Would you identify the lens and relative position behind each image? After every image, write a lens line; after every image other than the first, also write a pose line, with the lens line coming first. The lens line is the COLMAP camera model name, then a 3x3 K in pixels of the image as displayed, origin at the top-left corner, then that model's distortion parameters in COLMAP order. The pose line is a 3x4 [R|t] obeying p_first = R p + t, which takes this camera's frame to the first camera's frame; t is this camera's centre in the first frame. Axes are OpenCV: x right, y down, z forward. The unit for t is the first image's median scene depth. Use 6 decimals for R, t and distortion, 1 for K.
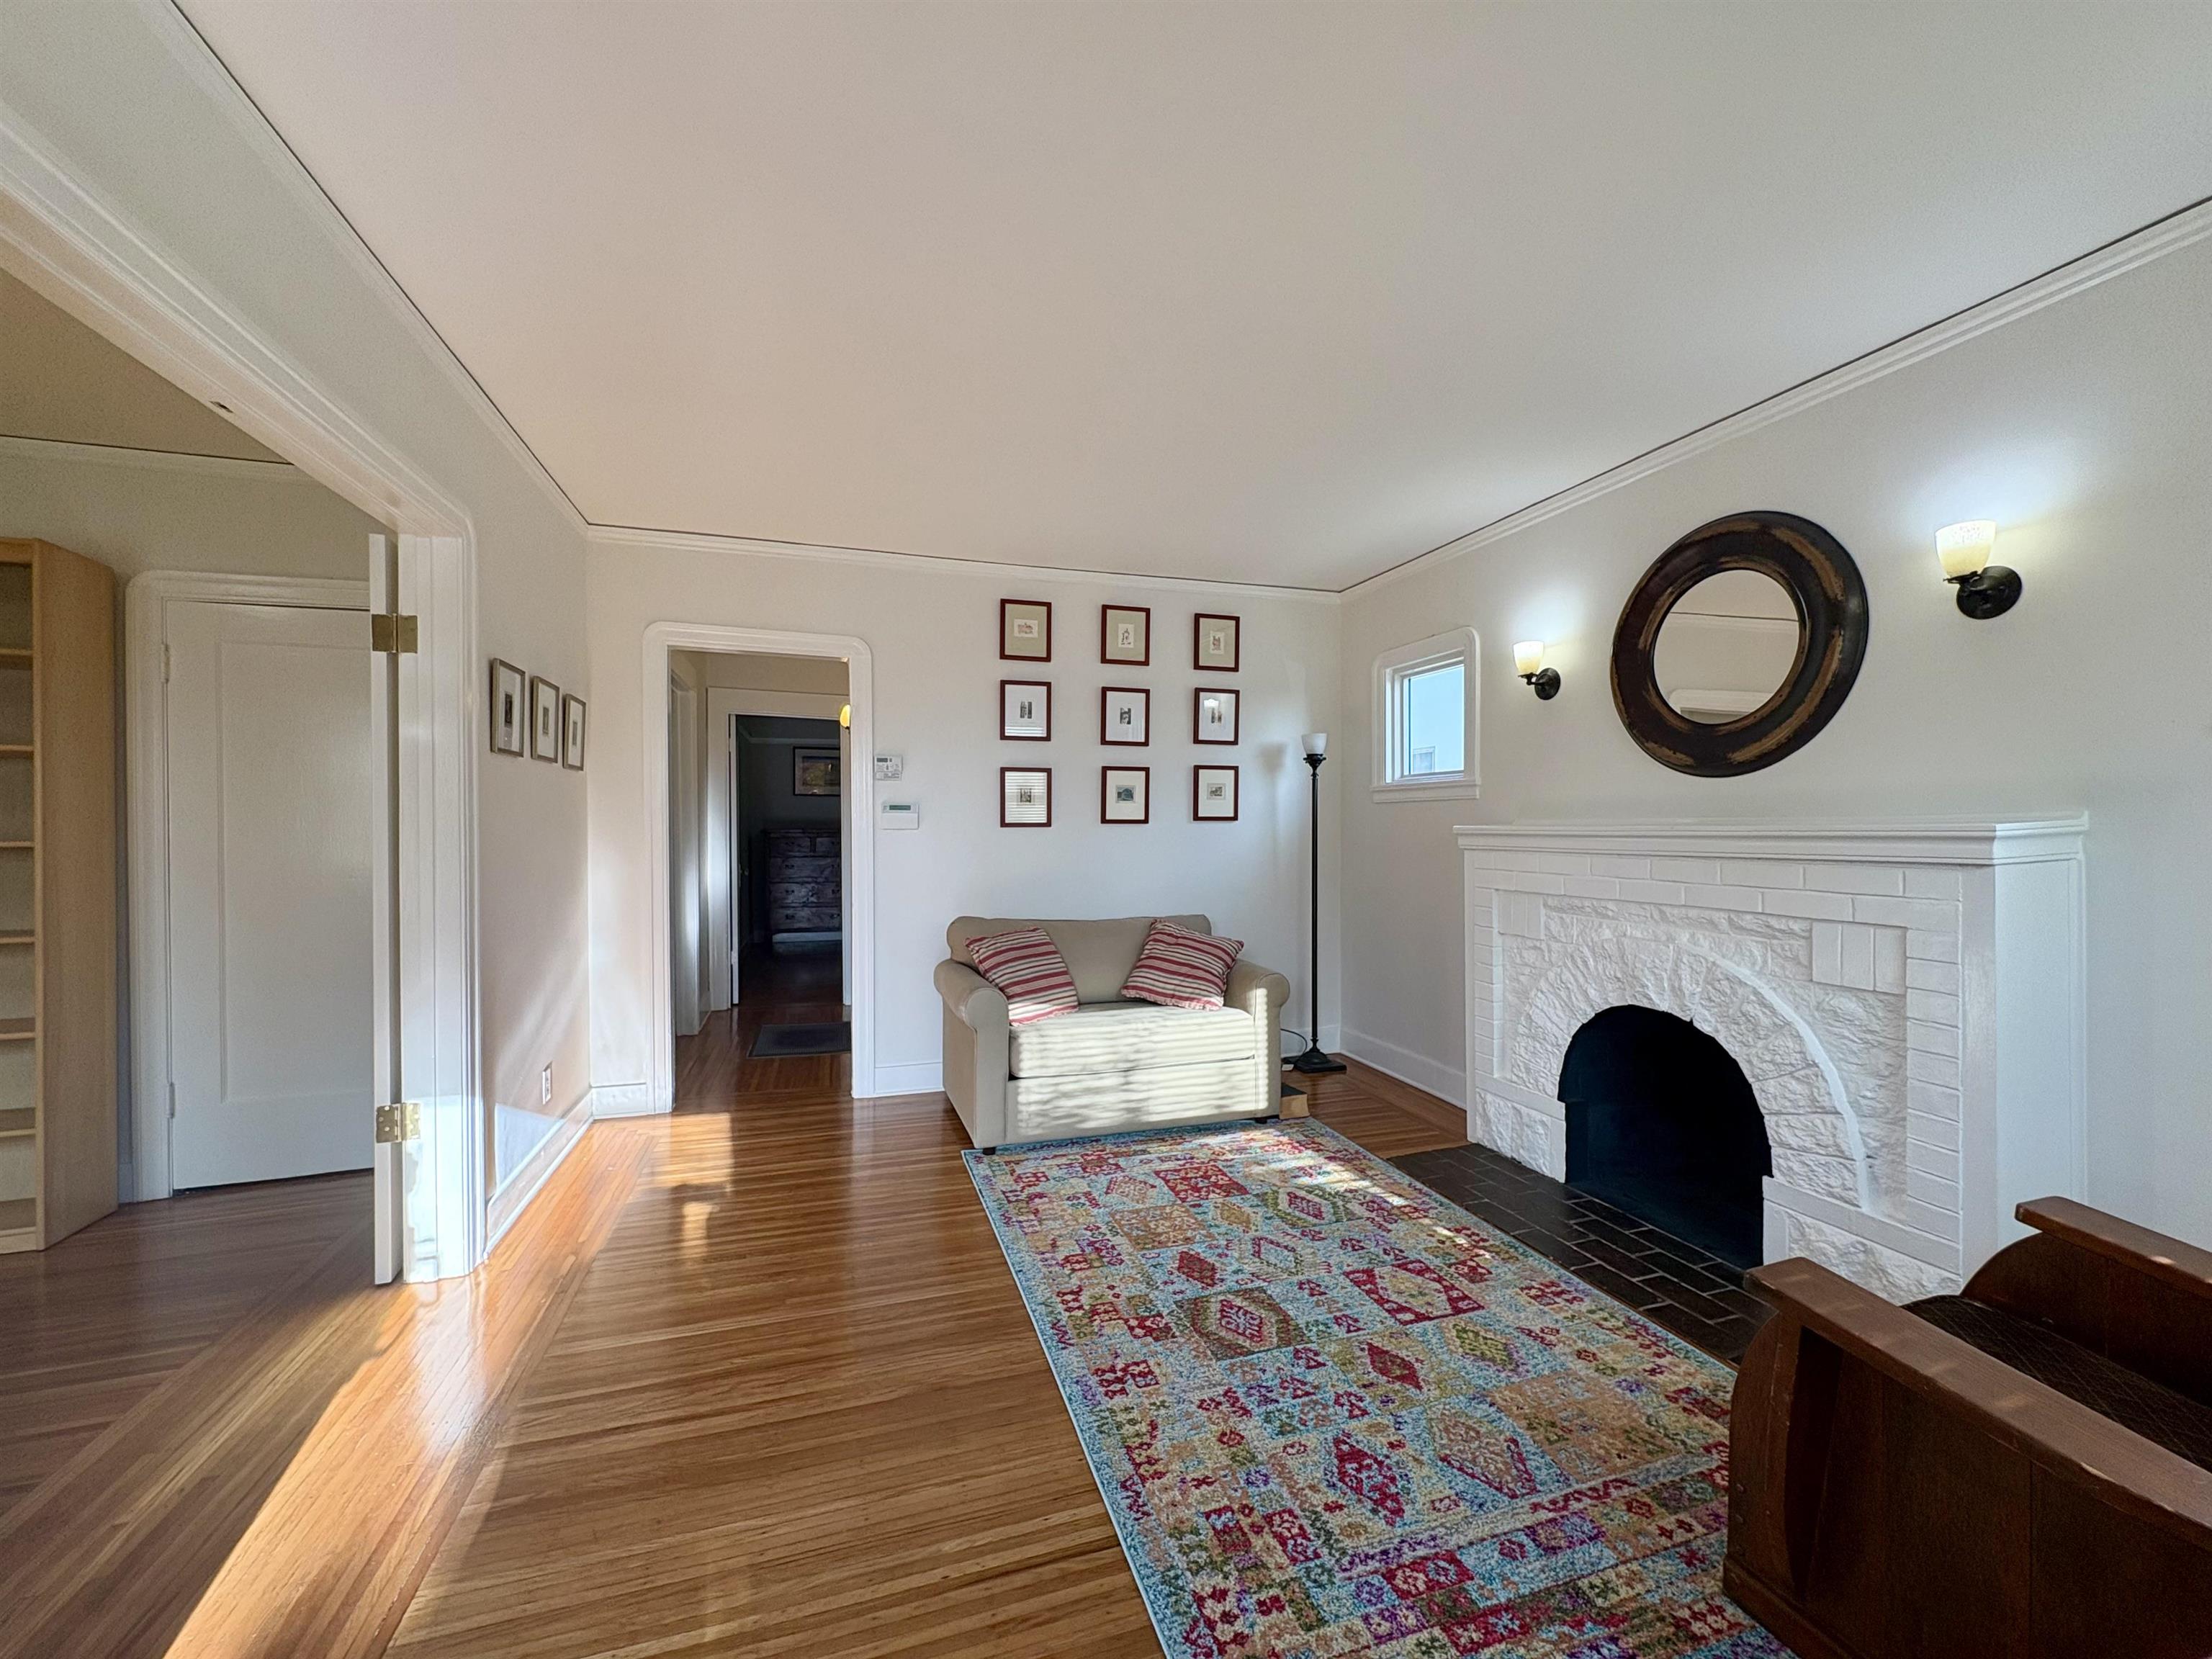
lens RADIAL K [[881.3, 0, 1105.6], [0, 881.3, 824.6], [0, 0, 1]] dist [-0.001351, 0.000580]
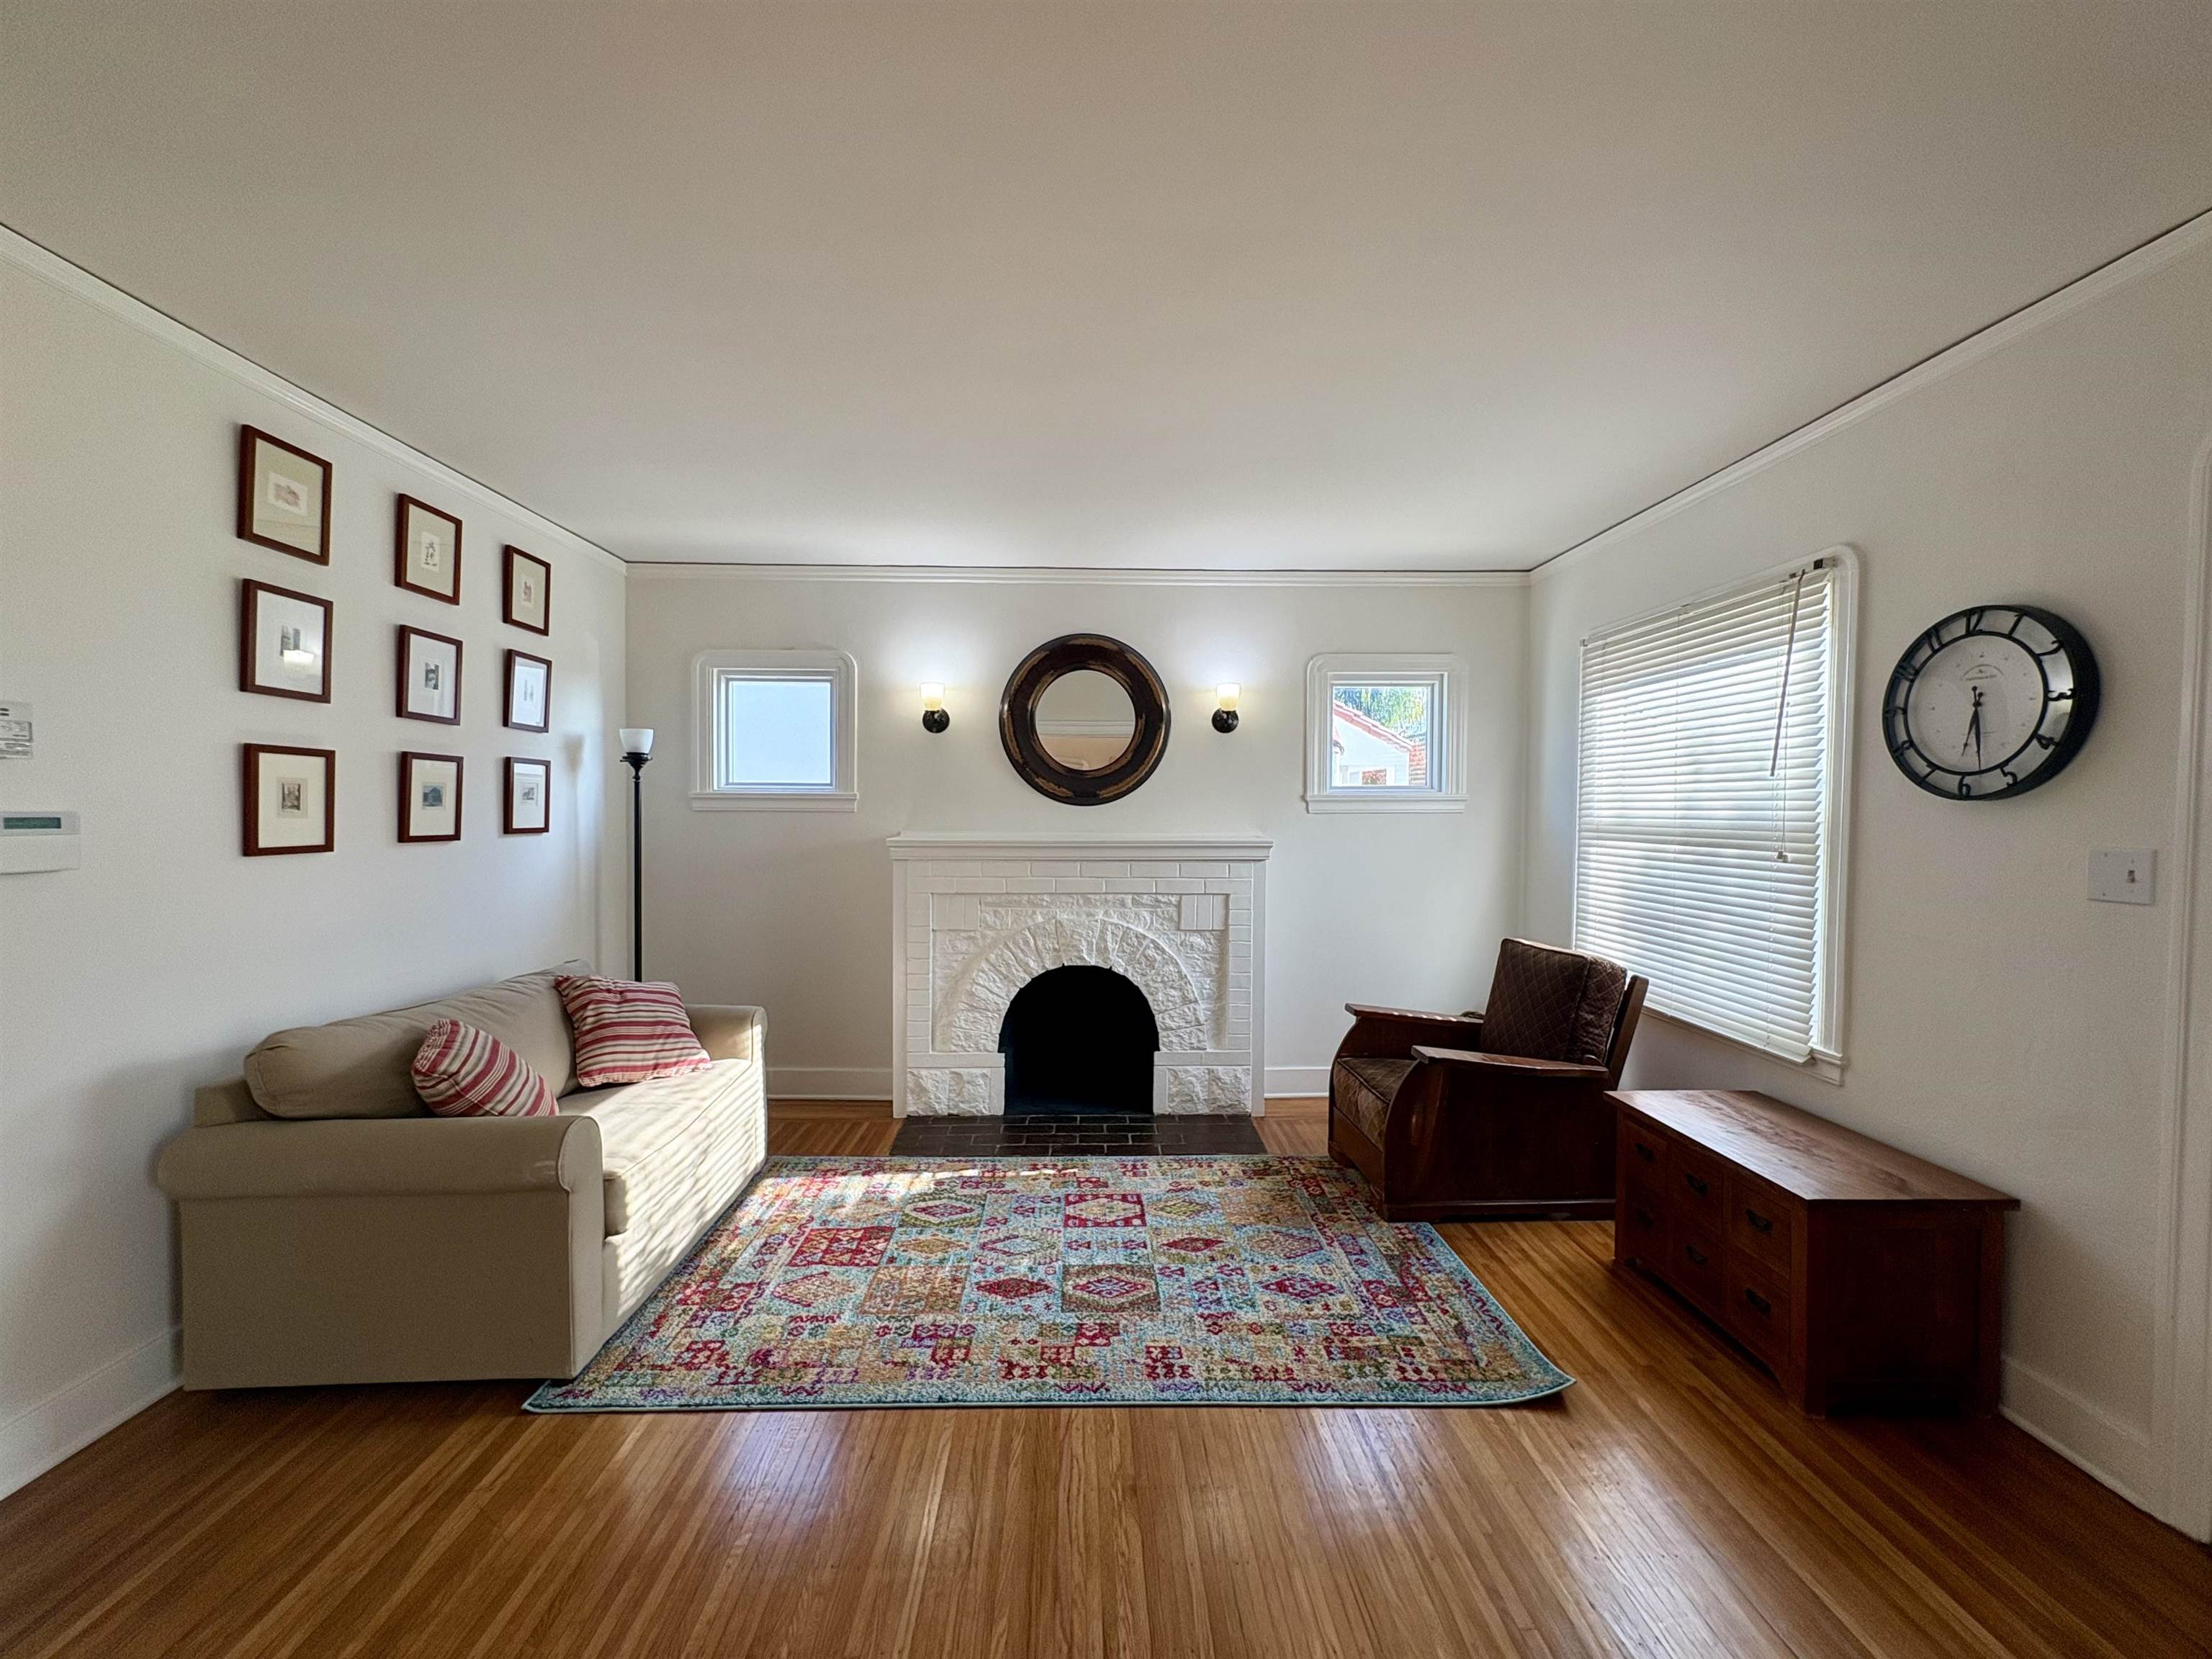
lens RADIAL K [[881.3, 0, 1100.2], [0, 881.3, 826.7], [0, 0, 1]] dist [-0.001351, 0.000580]
pose [[0.280970, -0.012648, 0.959633, -0.711015], [-0.007742, 0.999851, 0.015444, -0.039879], [-0.959685, -0.011768, 0.280830, 0.525820]]
